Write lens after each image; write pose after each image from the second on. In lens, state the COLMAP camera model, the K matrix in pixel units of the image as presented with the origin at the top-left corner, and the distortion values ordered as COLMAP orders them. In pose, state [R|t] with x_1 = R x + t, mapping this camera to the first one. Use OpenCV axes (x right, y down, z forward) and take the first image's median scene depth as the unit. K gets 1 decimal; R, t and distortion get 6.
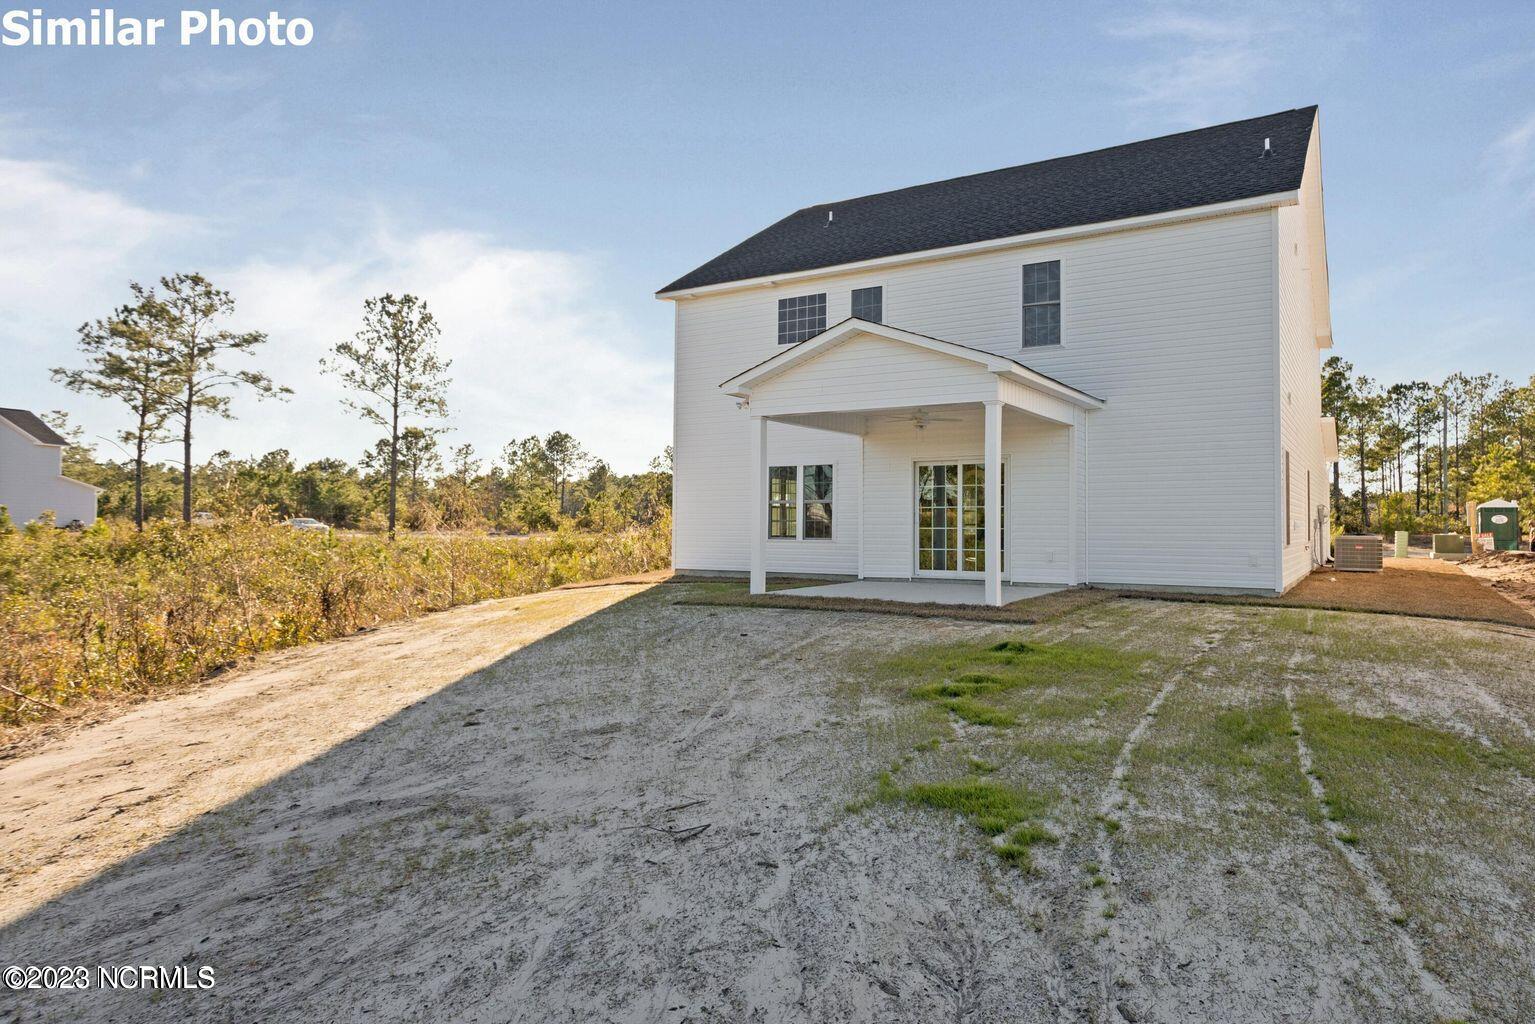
lens RADIAL K [[726.2, 0, 841.1], [0, 726.2, 504.4], [0, 0, 1]] dist [-0.000223, -0.000273]
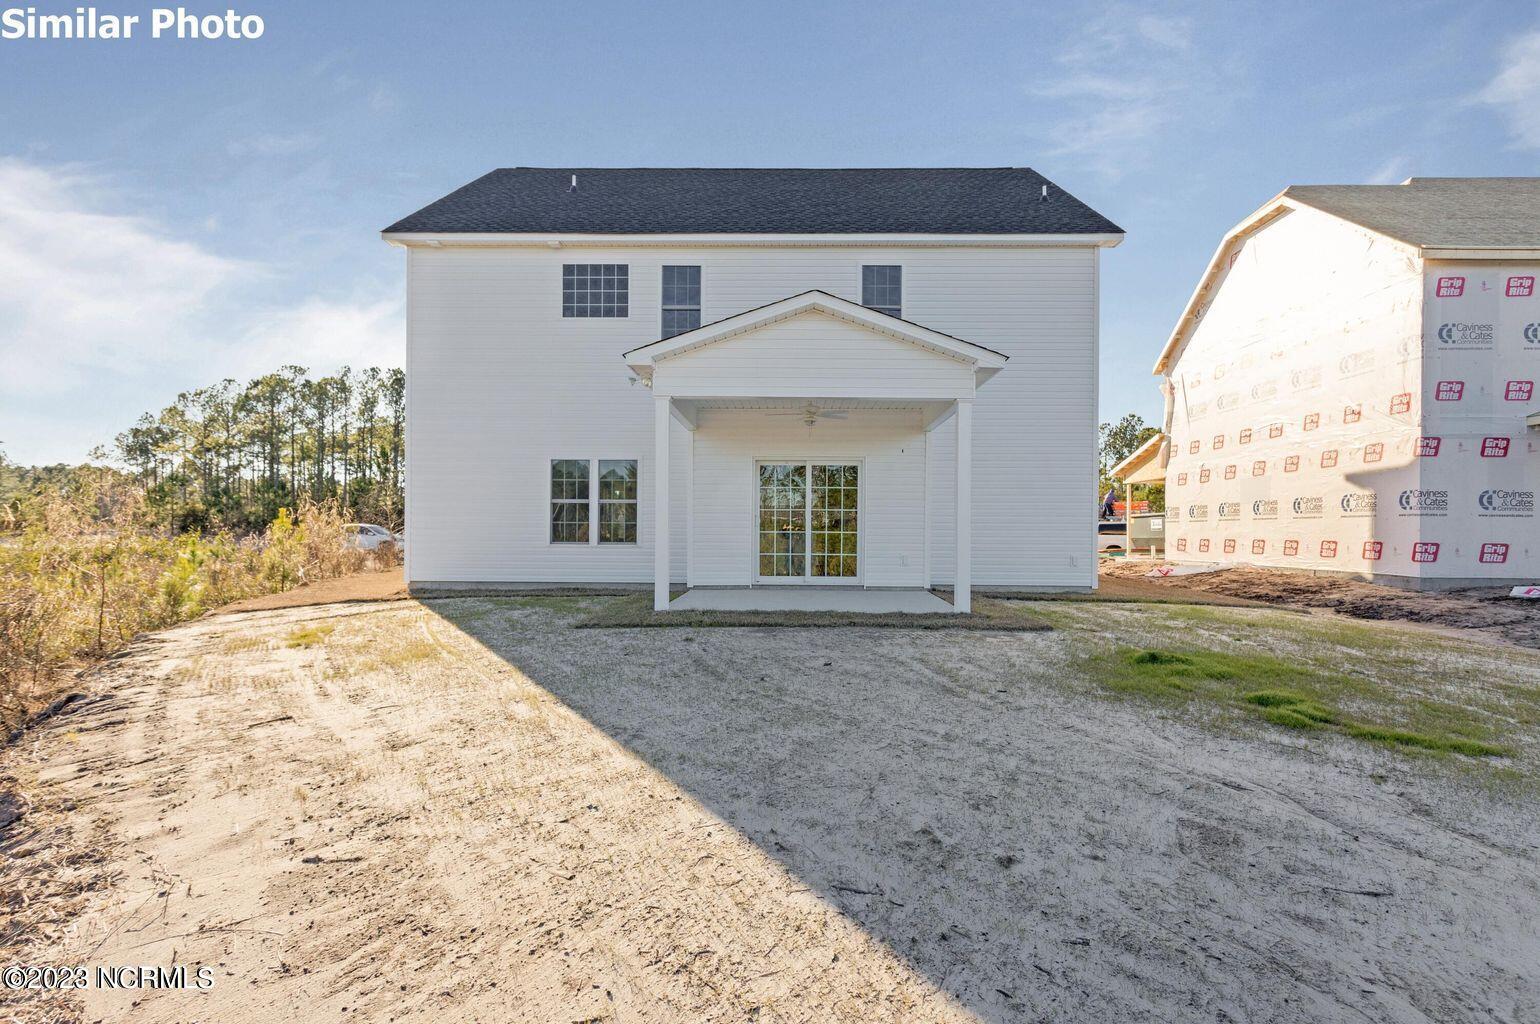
lens RADIAL K [[715.8, 0, 799.1], [0, 715.8, 533.2], [0, 0, 1]] dist [0.001571, 0.000072]
pose [[0.912908, 0.002212, 0.408159, -0.218529], [-0.016286, 0.999386, 0.031010, 0.004895], [-0.407840, -0.034957, 0.912384, 0.132568]]
